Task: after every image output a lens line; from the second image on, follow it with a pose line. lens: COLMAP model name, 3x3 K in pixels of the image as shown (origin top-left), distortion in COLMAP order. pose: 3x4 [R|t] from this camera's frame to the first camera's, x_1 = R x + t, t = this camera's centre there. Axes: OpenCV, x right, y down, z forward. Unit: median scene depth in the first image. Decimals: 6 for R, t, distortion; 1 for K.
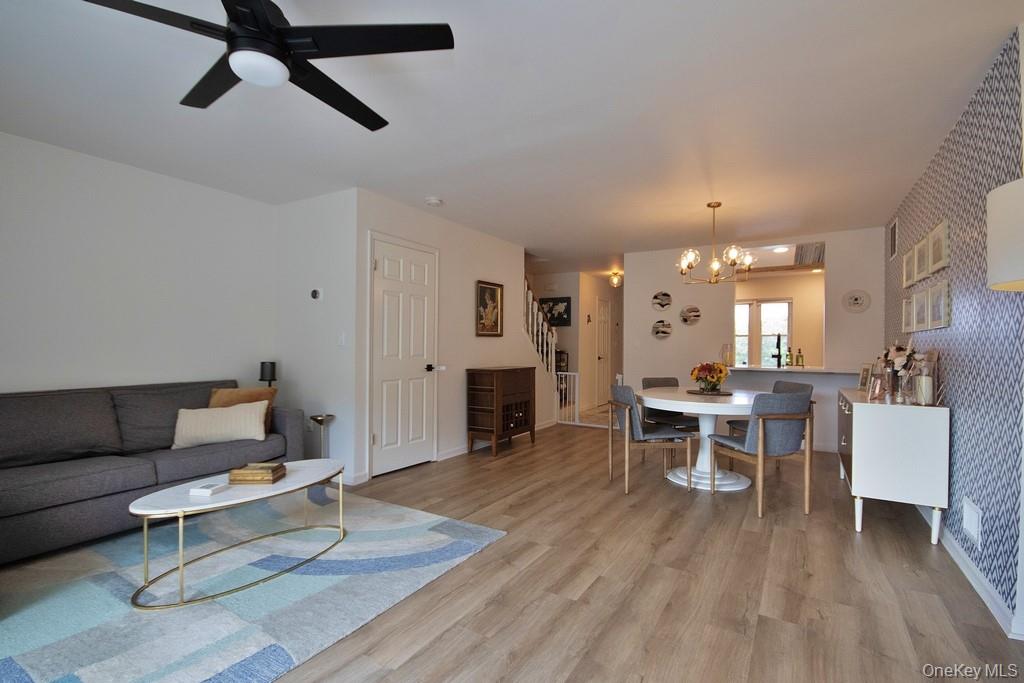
lens RADIAL K [[472.0, 0, 512.2], [0, 472.0, 339.3], [0, 0, 1]] dist [0.001265, -0.000871]
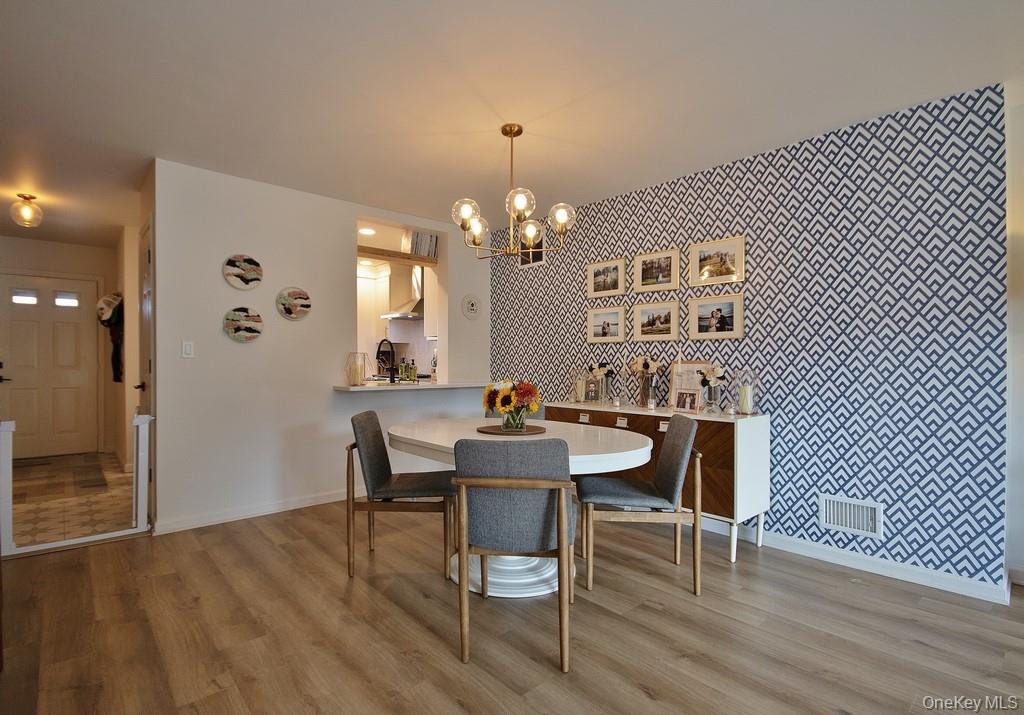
lens RADIAL K [[500.4, 0, 512.0], [0, 500.4, 366.2], [0, 0, 1]] dist [-0.005377, -0.000488]
pose [[0.304262, -0.014125, 0.952484, -0.137755], [-0.016290, 0.999667, 0.020029, 0.010708], [-0.952449, -0.021610, 0.303931, 0.533489]]
